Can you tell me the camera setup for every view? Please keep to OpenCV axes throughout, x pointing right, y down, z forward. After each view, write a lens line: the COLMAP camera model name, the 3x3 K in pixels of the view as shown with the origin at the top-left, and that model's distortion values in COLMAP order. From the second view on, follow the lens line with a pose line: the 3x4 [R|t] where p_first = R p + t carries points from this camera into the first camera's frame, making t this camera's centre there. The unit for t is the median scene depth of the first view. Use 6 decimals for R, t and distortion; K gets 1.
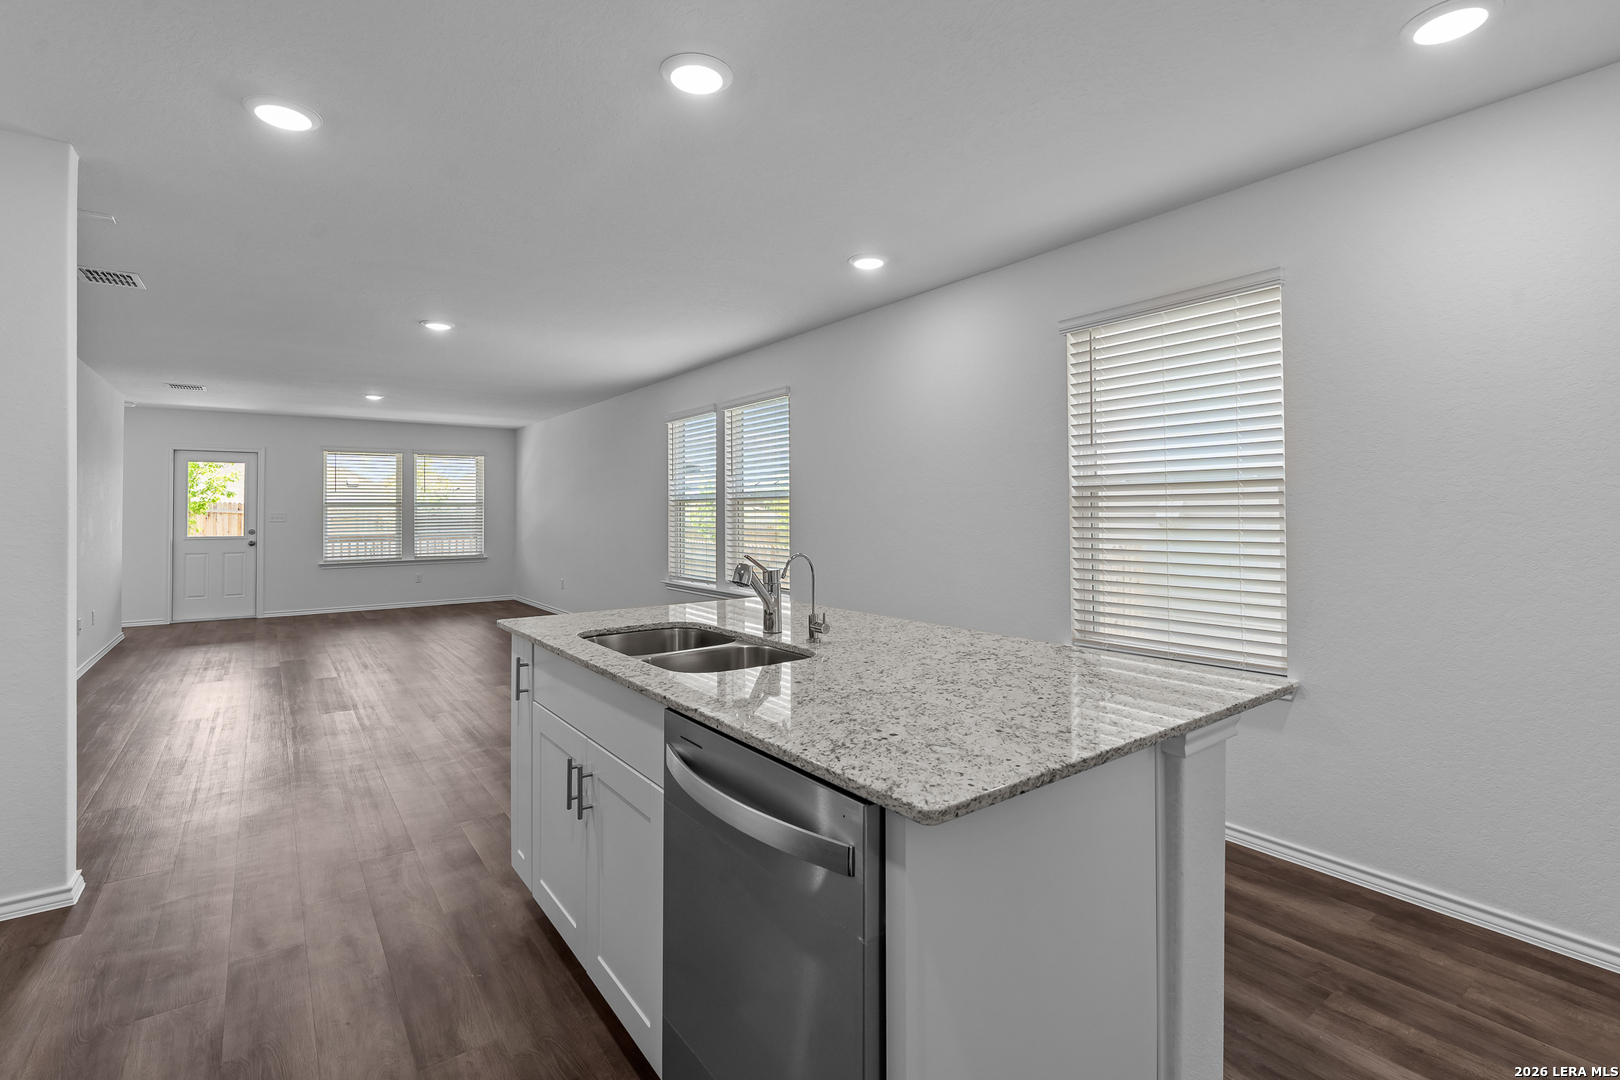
lens RADIAL K [[743.9, 0, 807.2], [0, 743.9, 498.3], [0, 0, 1]] dist [-0.013063, 0.003415]
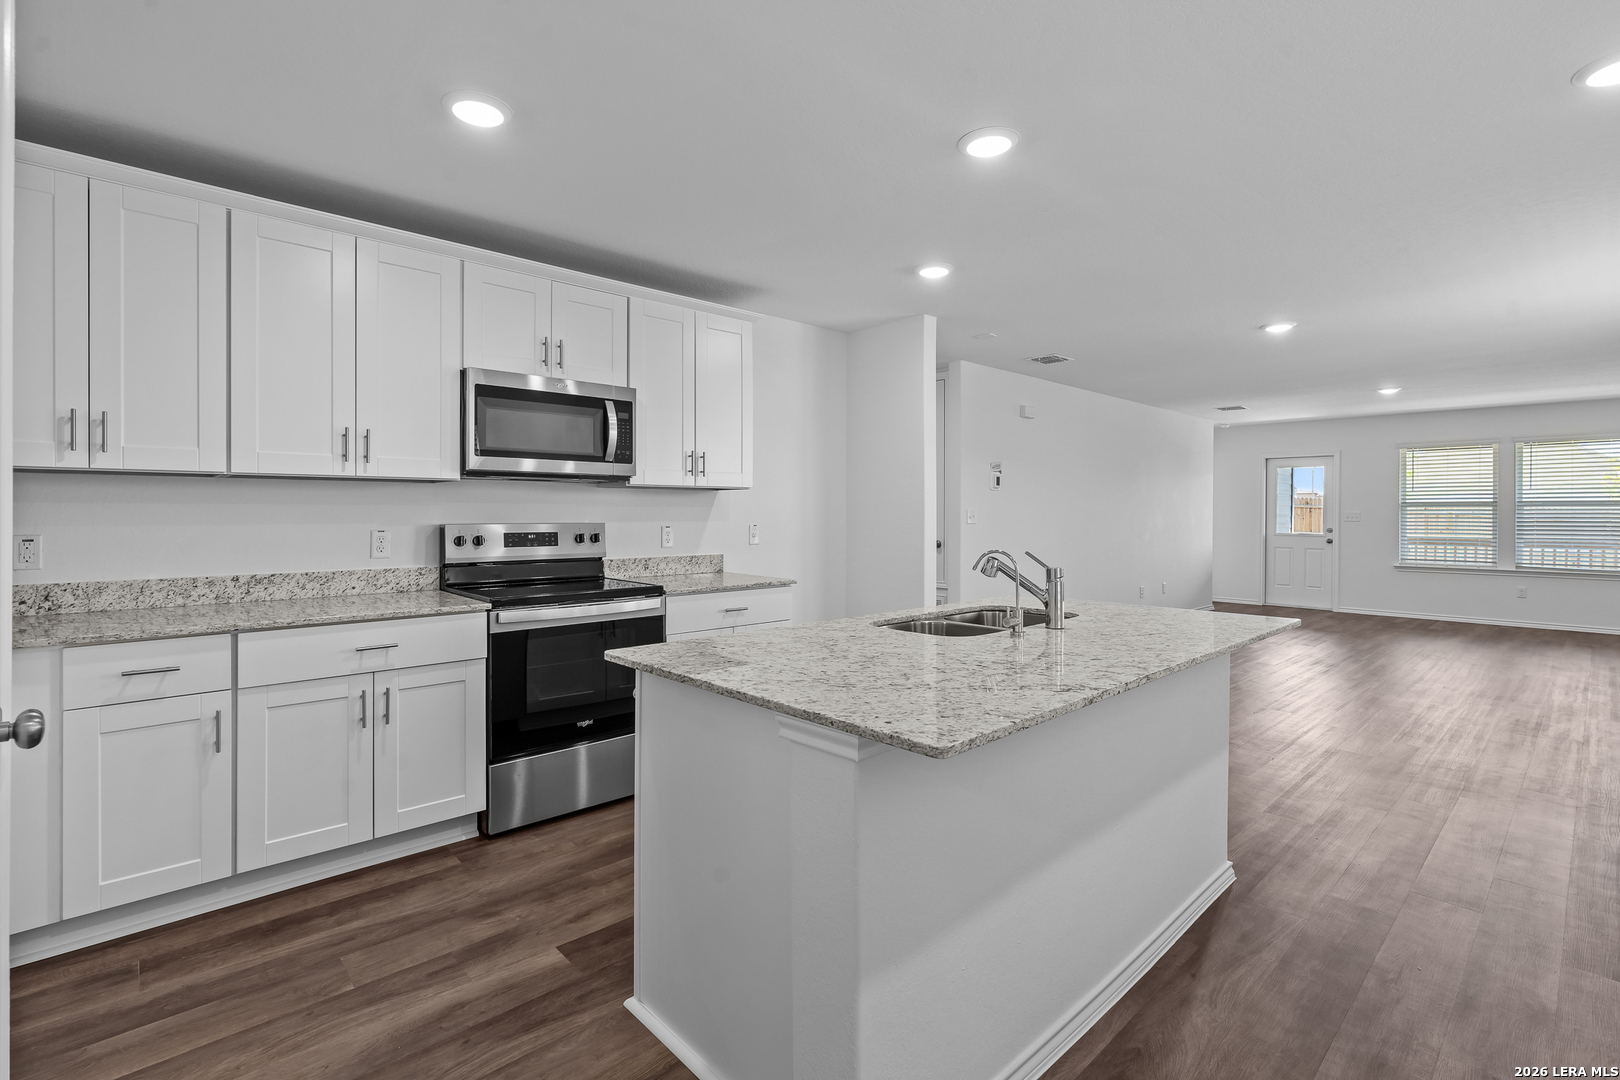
lens RADIAL K [[739.3, 0, 804.3], [0, 739.3, 514.8], [0, 0, 1]] dist [-0.015930, 0.005510]
pose [[0.108230, 0.008567, -0.994089, 0.223176], [0.013838, 0.999853, 0.010124, 0.001483], [0.994030, -0.014851, 0.108095, 0.129199]]
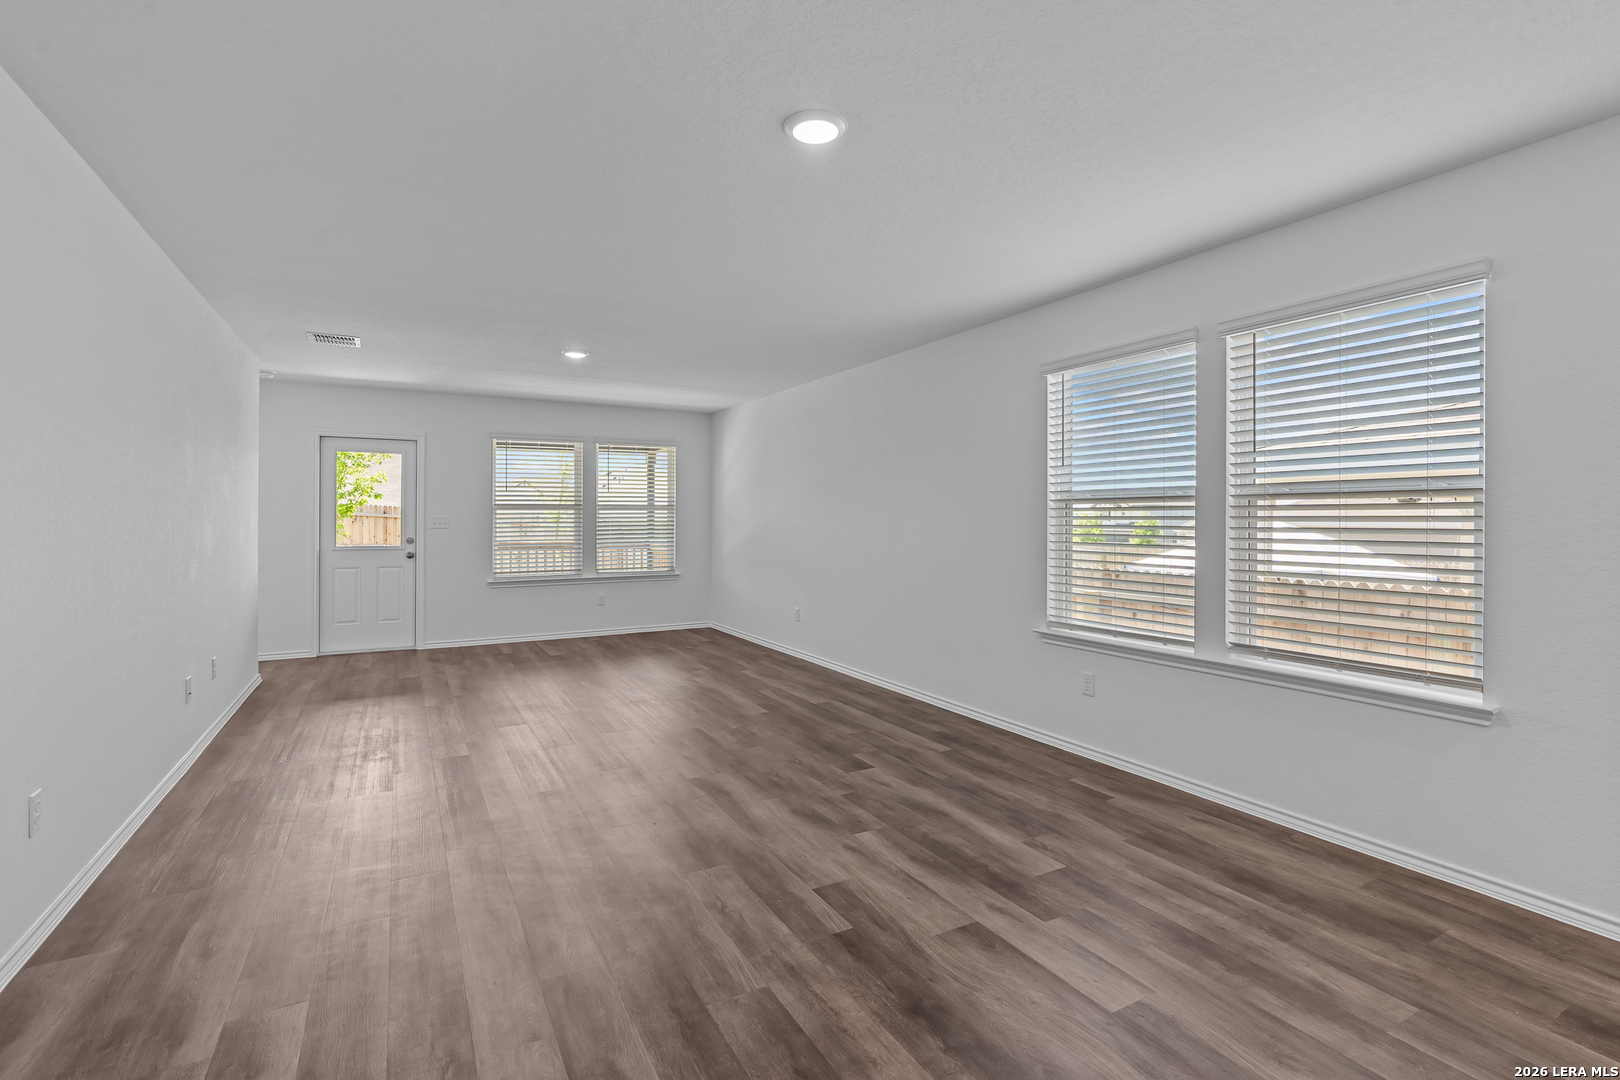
lens RADIAL K [[739.3, 0, 804.3], [0, 739.3, 514.8], [0, 0, 1]] dist [-0.015930, 0.005510]
pose [[0.991659, 0.005370, -0.128776, -0.230811], [-0.003639, 0.999900, 0.013678, 0.005443], [0.128836, -0.013095, 0.991579, 0.271790]]
